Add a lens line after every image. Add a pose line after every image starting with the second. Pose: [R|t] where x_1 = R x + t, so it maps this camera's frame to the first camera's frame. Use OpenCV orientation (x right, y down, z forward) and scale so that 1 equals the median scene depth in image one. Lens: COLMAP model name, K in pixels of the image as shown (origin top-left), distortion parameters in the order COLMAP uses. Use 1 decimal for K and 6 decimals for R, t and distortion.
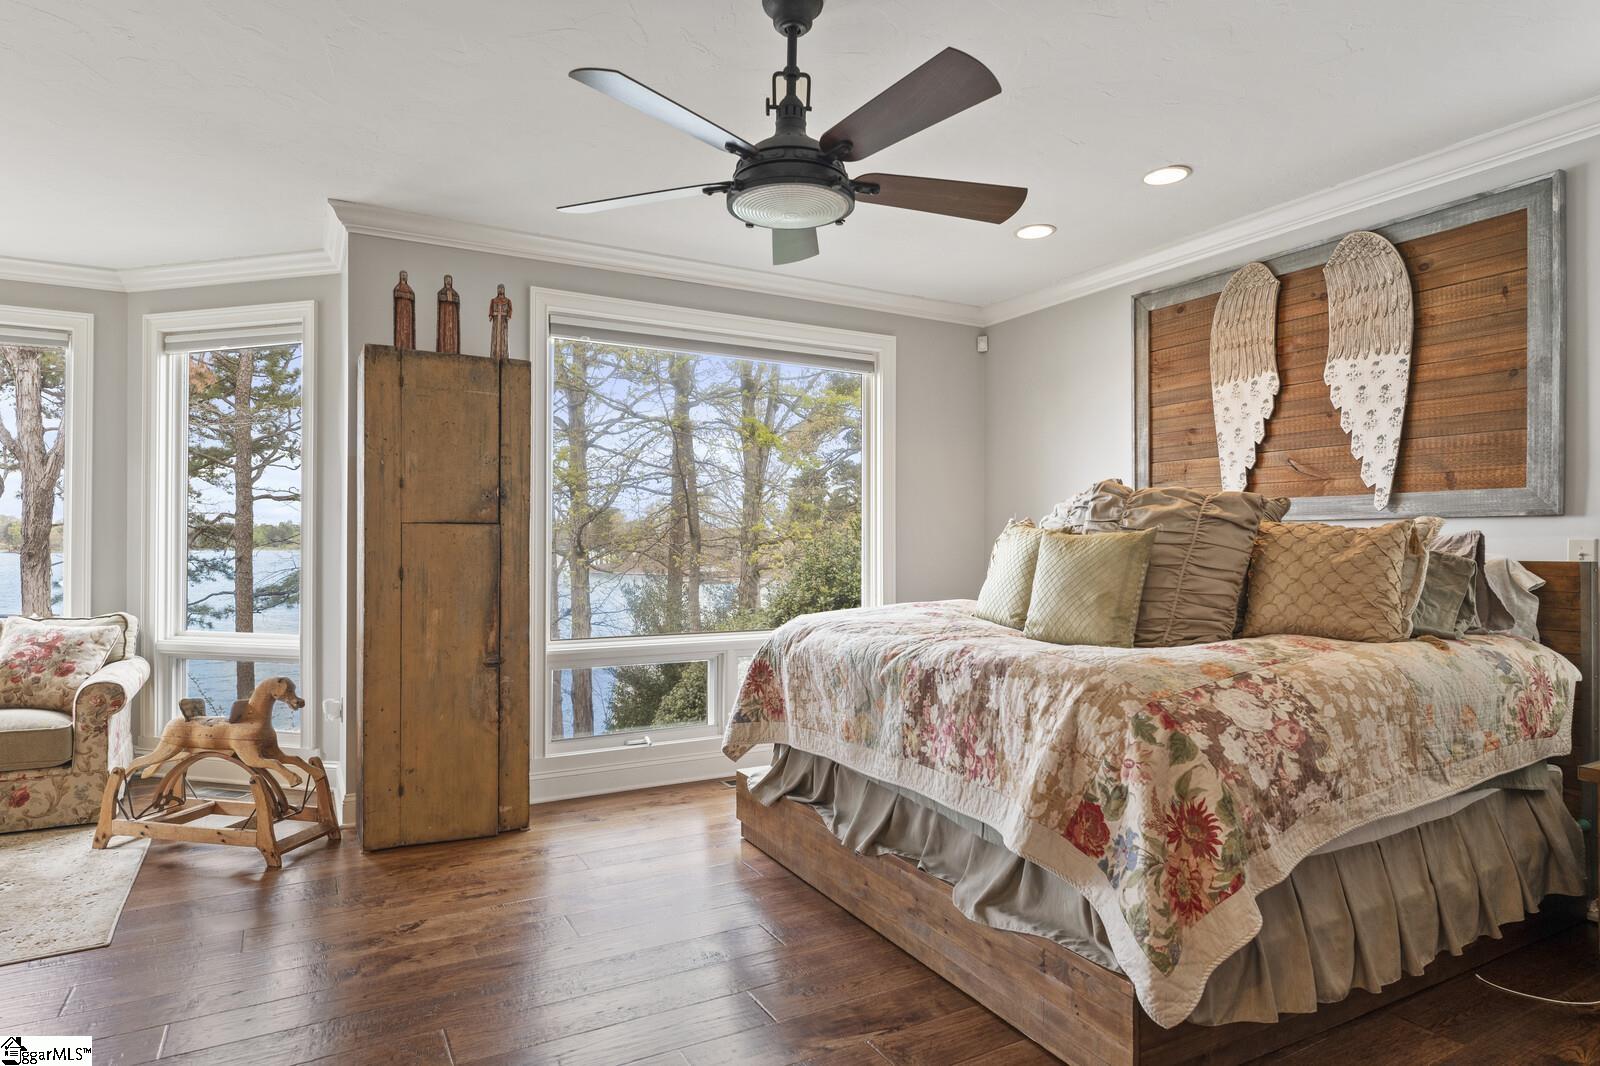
lens RADIAL K [[918.3, 0, 800.1], [0, 918.3, 538.9], [0, 0, 1]] dist [0.000345, 0.000013]
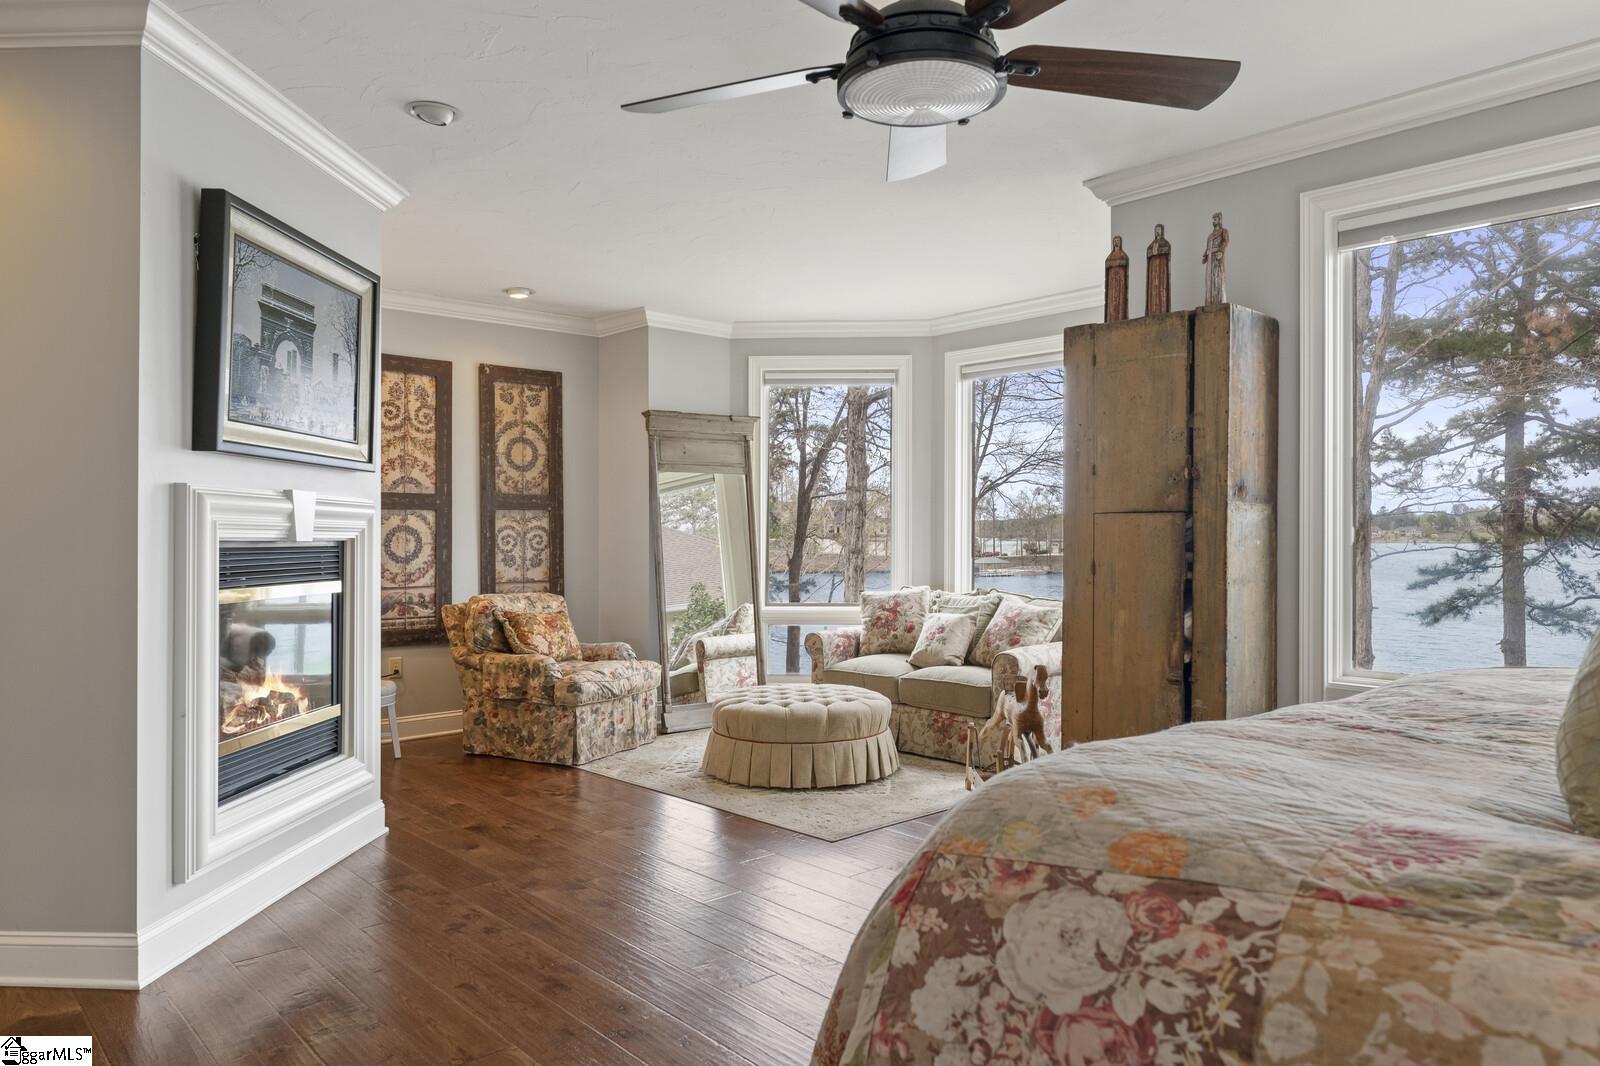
lens RADIAL K [[1087.7, 0, 800.9], [0, 1087.7, 530.5], [0, 0, 1]] dist [0.001497, 0.000086]
pose [[0.202147, -0.004202, -0.979346, 0.561276], [0.006794, 0.999973, -0.002888, 0.000848], [0.979332, -0.006069, 0.202170, 0.473968]]
